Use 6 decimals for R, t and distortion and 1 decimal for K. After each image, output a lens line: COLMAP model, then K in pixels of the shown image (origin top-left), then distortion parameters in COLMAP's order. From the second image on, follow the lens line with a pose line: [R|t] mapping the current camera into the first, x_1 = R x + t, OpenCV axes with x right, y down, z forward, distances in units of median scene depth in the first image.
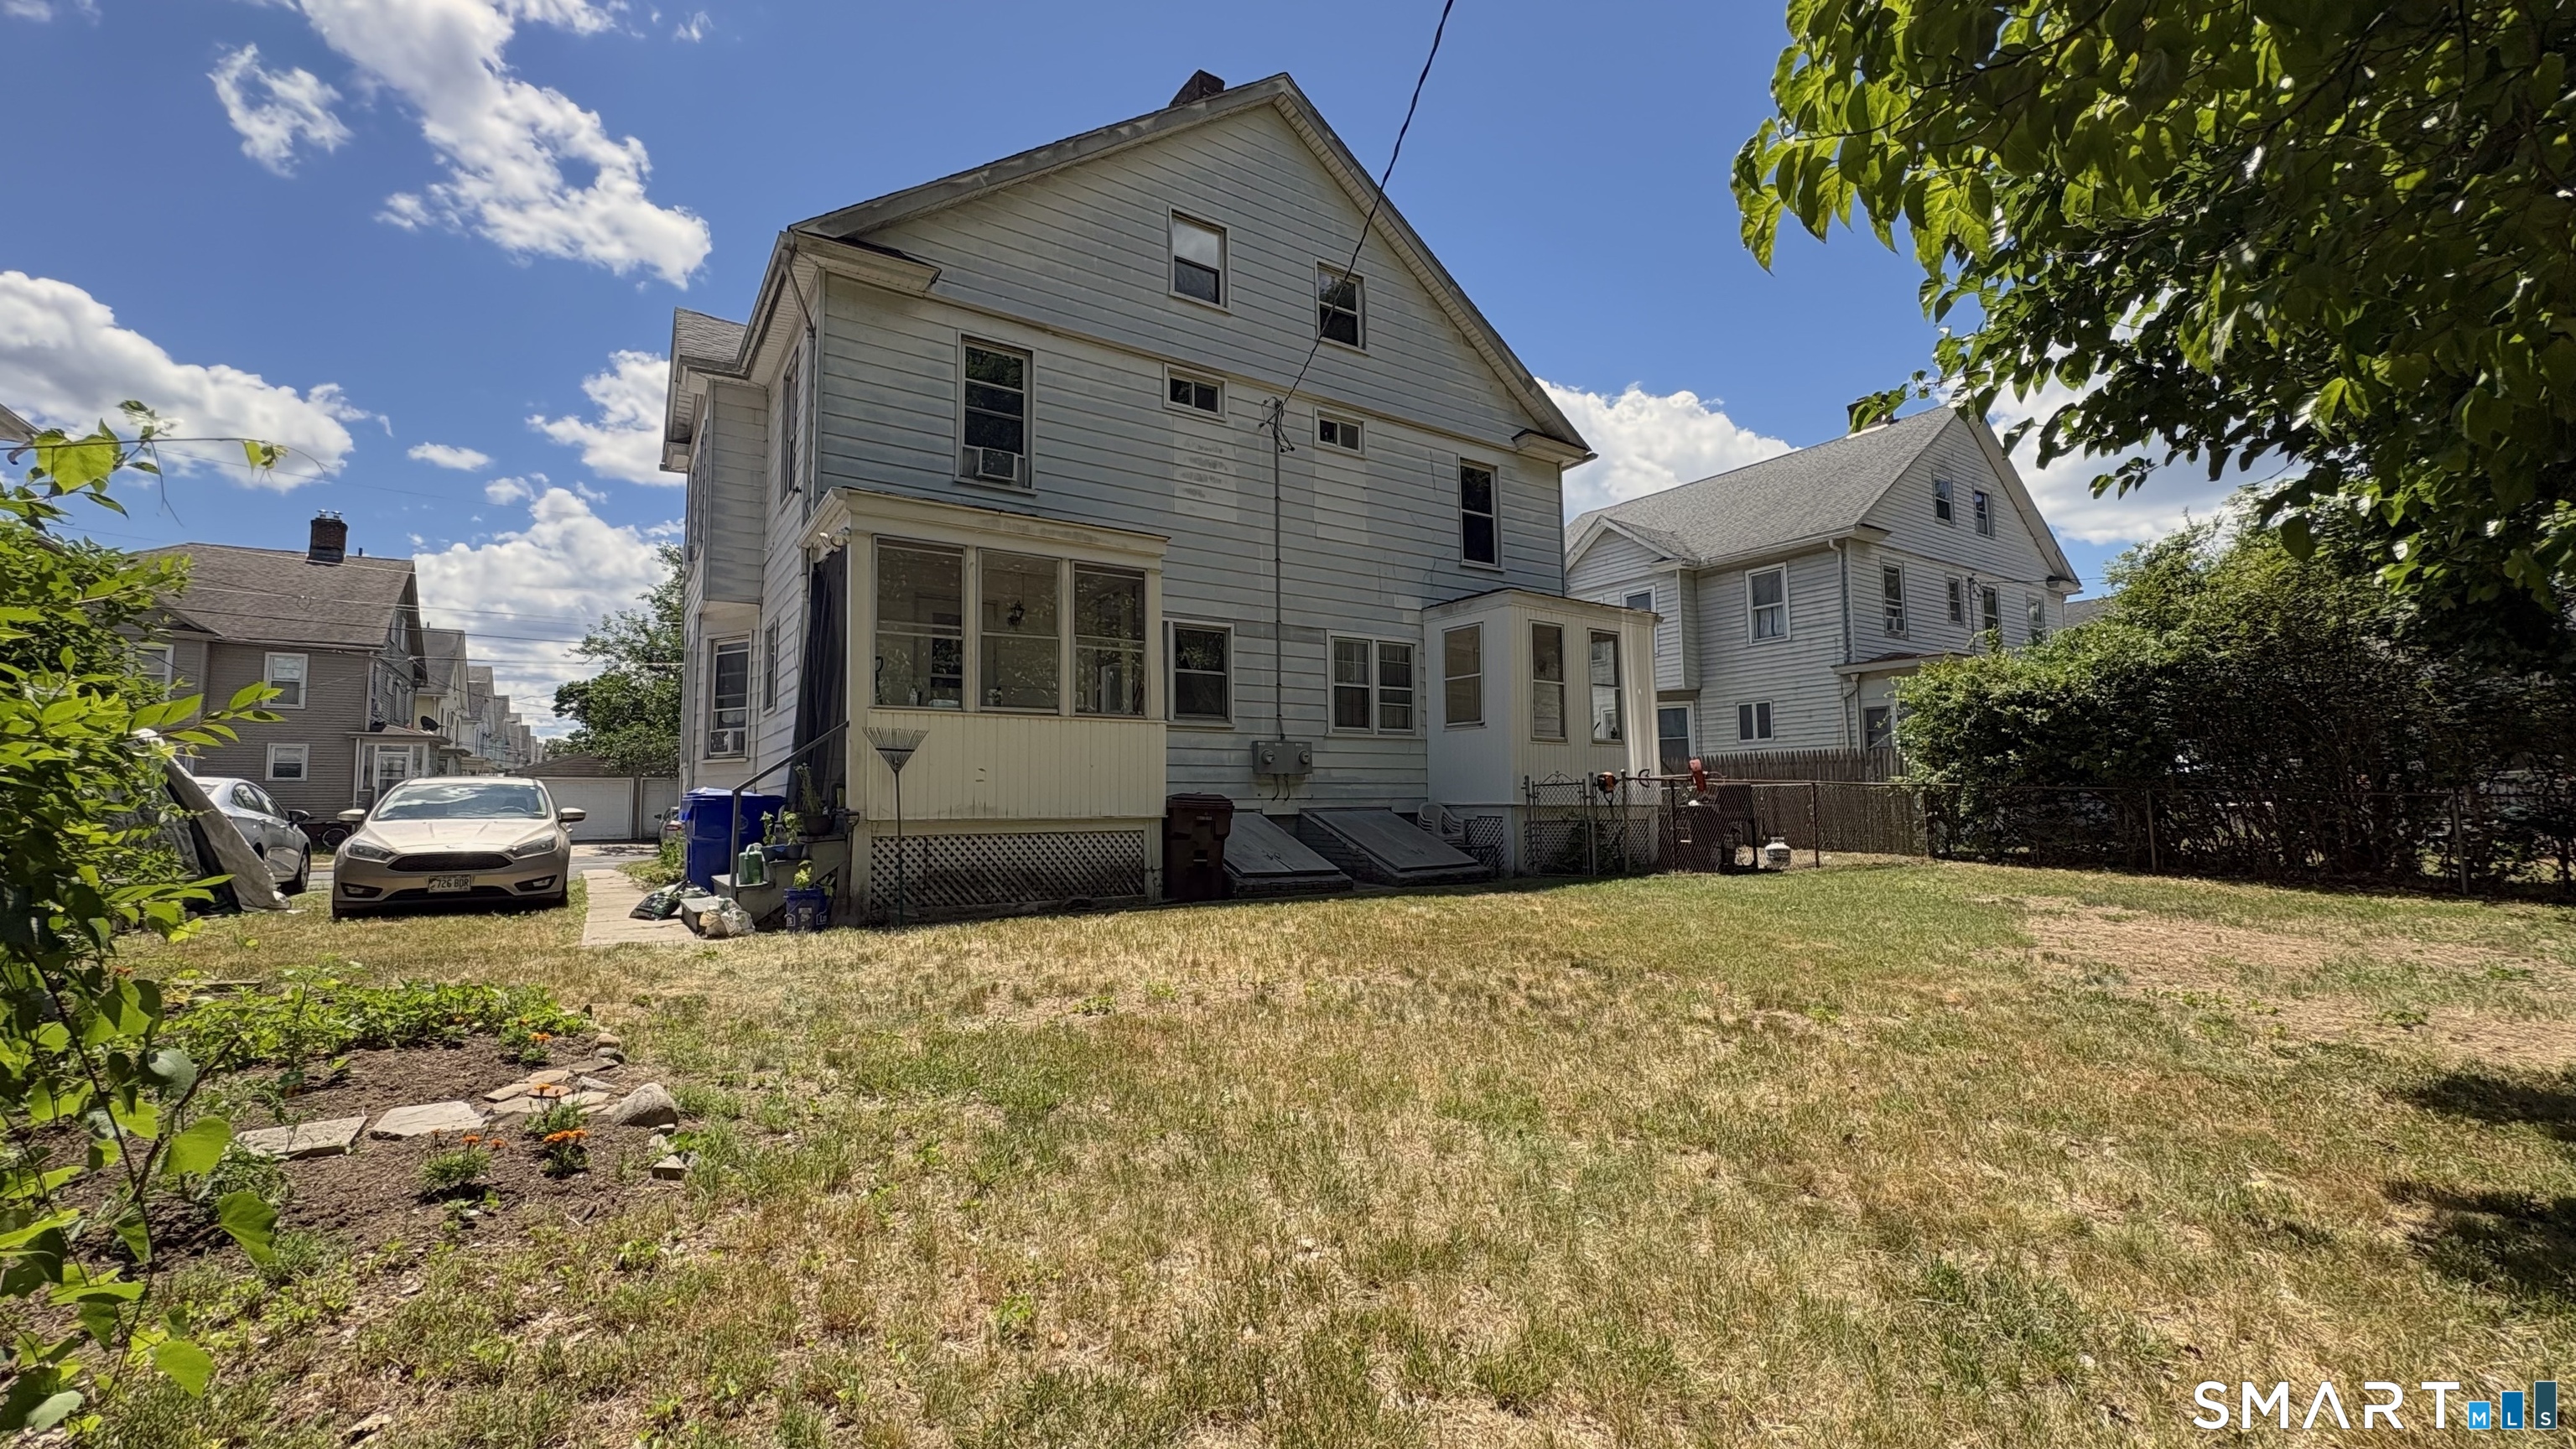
lens RADIAL K [[1019.7, 0, 1285.4], [0, 1019.7, 722.8], [0, 0, 1]] dist [-0.003331, -0.000107]
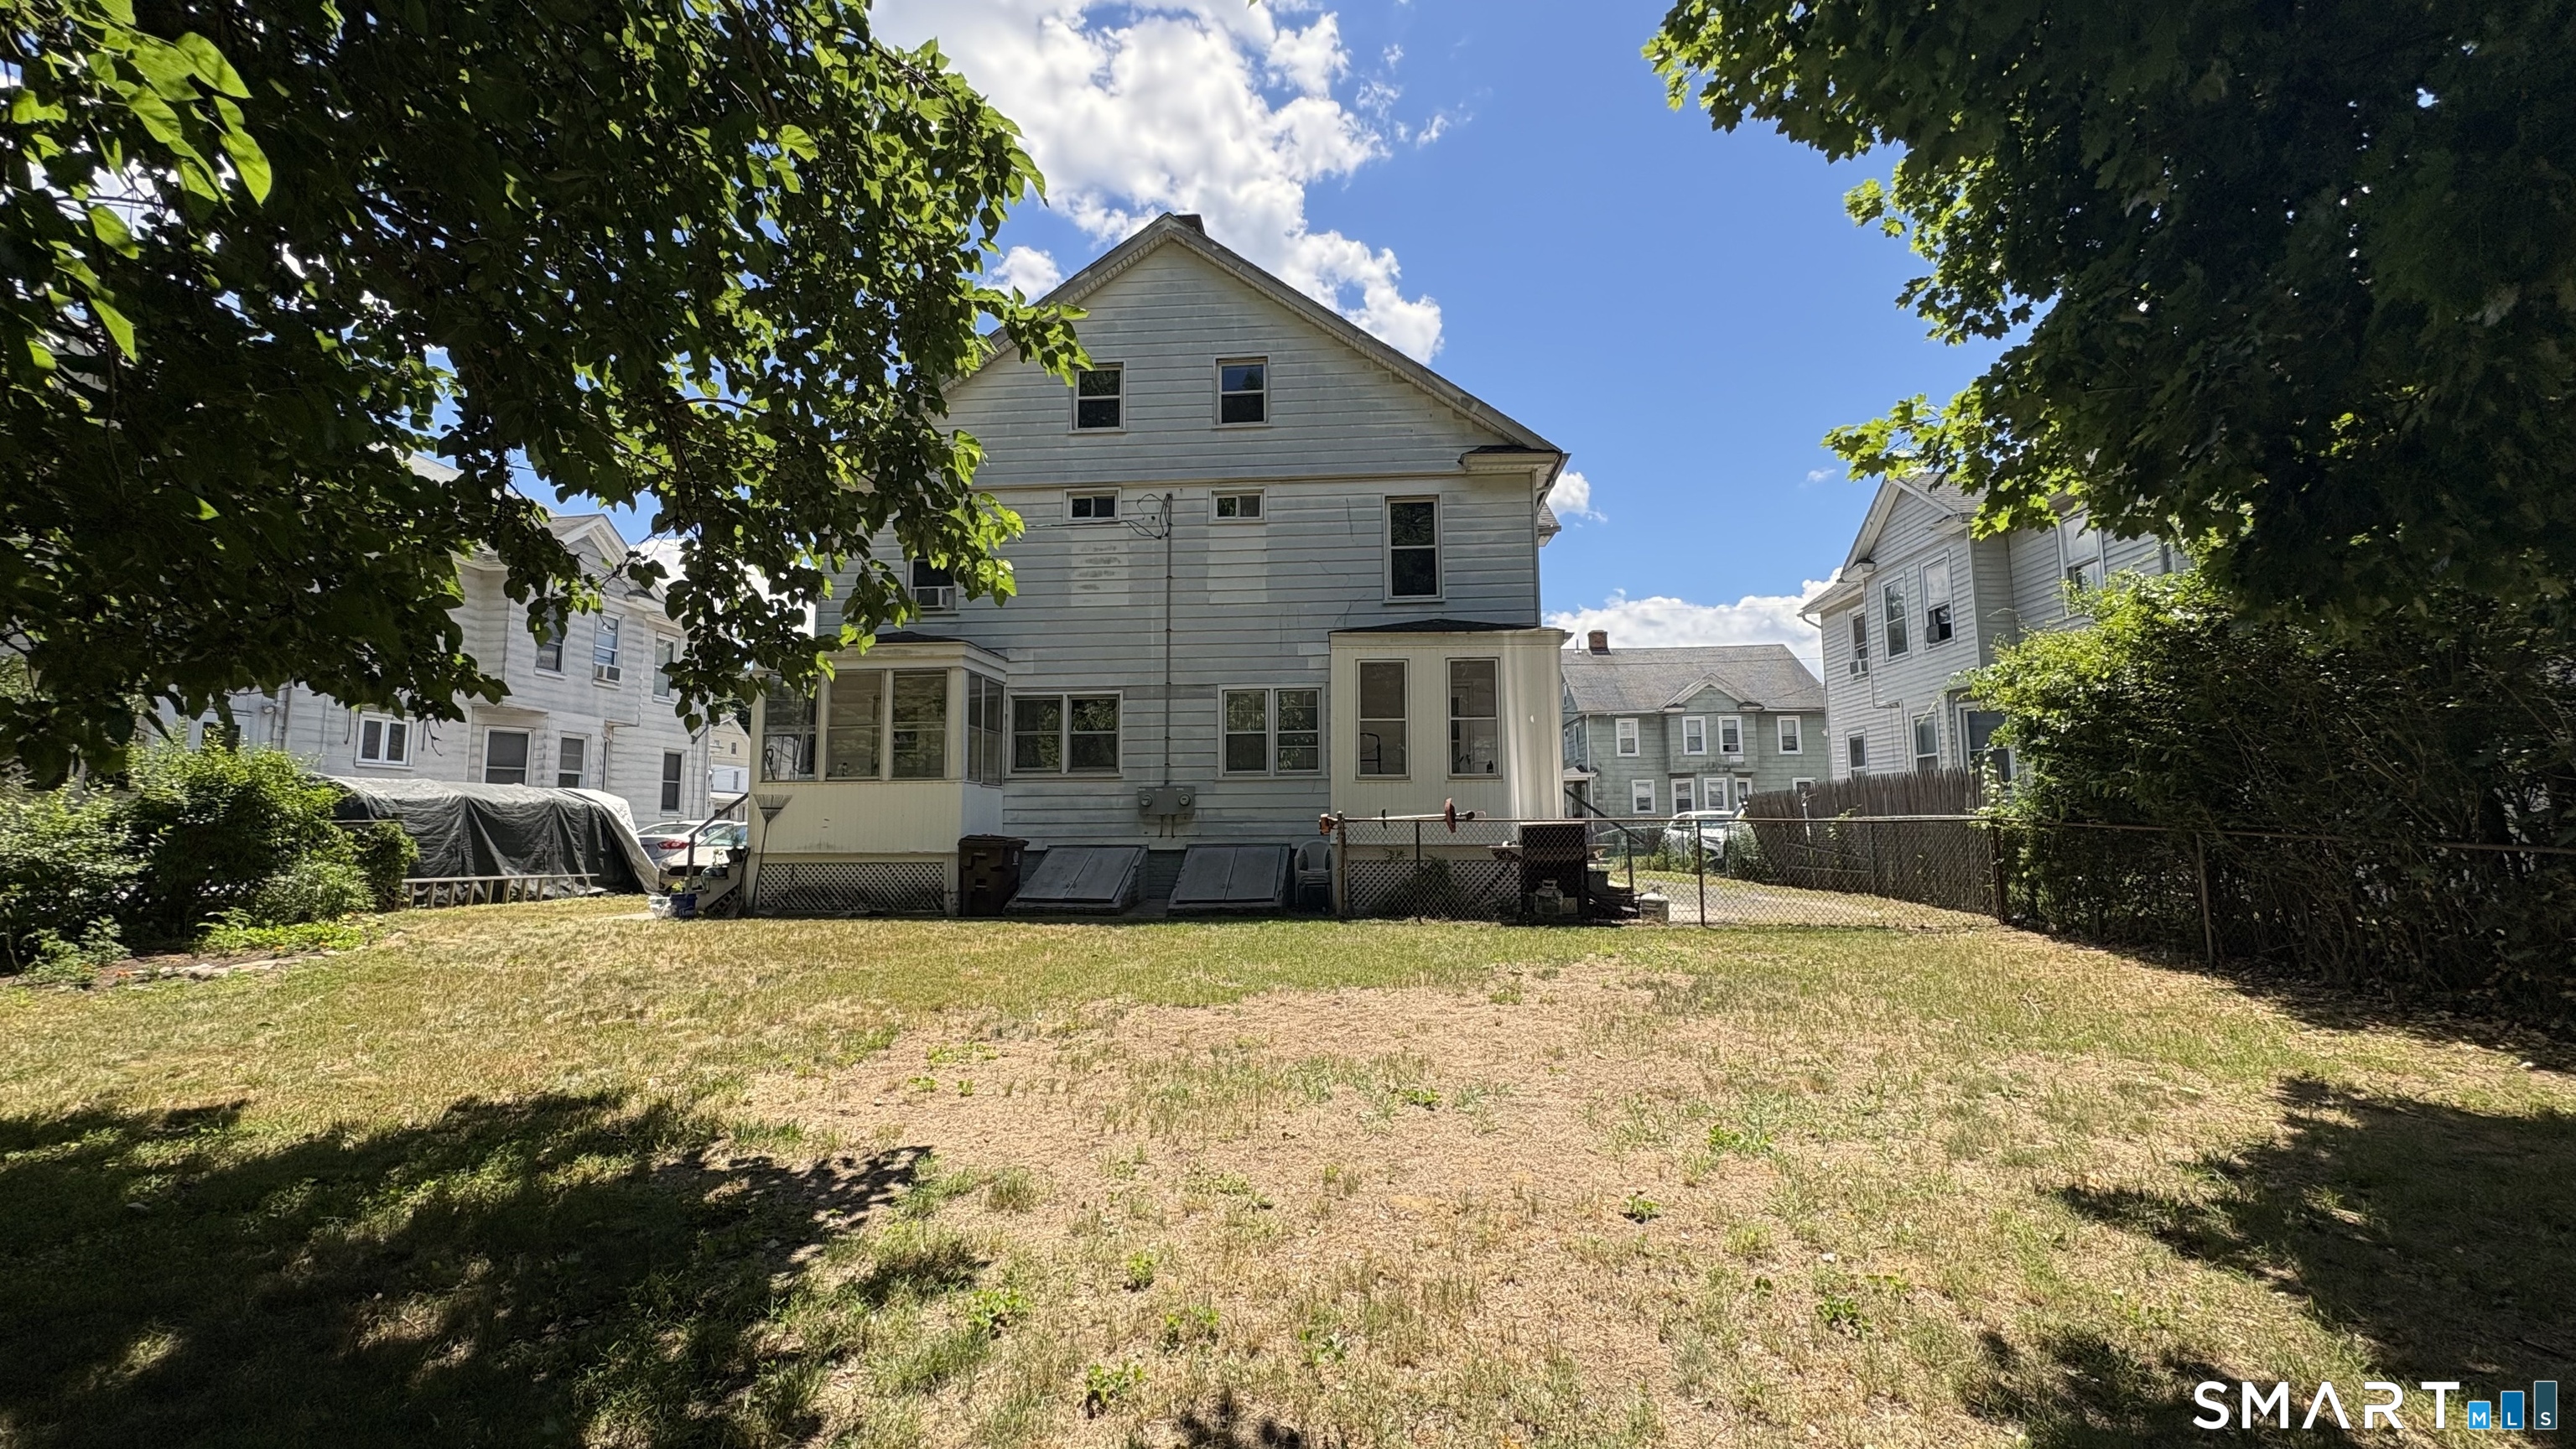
lens RADIAL K [[1019.7, 0, 1285.3], [0, 1019.7, 721.0], [0, 0, 1]] dist [-0.003331, -0.000107]
pose [[0.787099, -0.060034, -0.613899, 0.810020], [0.049623, 0.998189, -0.033992, -0.010098], [0.614828, -0.003708, 0.788653, 0.164189]]
